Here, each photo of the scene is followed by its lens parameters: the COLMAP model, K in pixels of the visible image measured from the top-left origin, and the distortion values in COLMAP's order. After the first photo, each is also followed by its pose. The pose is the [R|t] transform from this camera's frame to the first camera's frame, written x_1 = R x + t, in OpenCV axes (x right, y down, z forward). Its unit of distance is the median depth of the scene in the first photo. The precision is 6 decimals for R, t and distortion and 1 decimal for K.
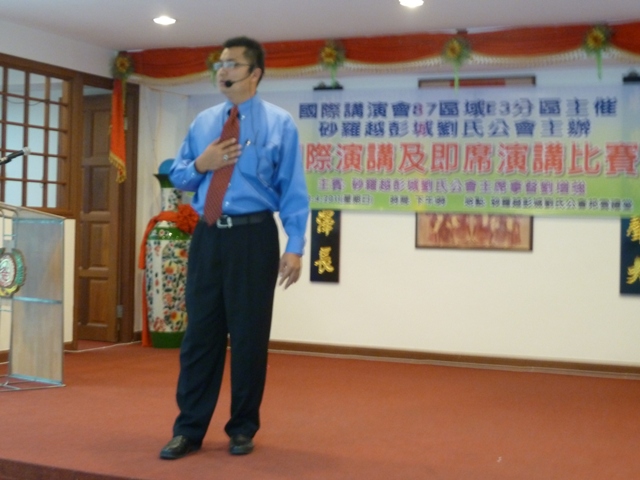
lens RADIAL K [[1190.6, 0, 310.6], [0, 1190.6, 215.1], [0, 0, 1]] dist [0.003239, 0.000000]
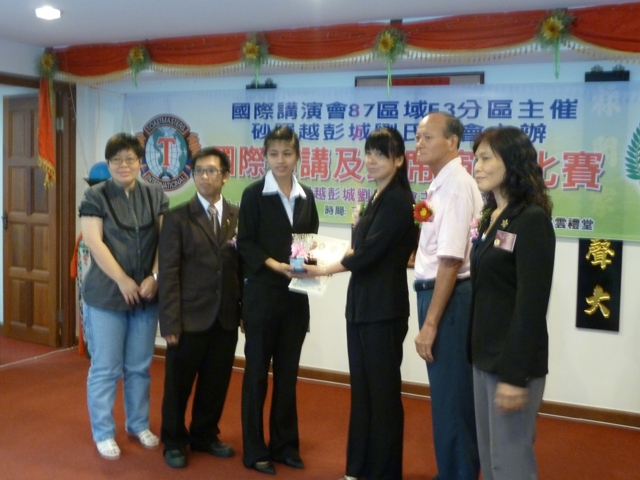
lens RADIAL K [[857.9, 0, 307.4], [0, 857.9, 231.9], [0, 0, 1]] dist [-0.000013, 0.000000]
pose [[0.997785, 0.004445, -0.066372, 0.098095], [0.000796, 0.996896, 0.078731, -0.048189], [0.066516, -0.078610, 0.994684, 0.343992]]
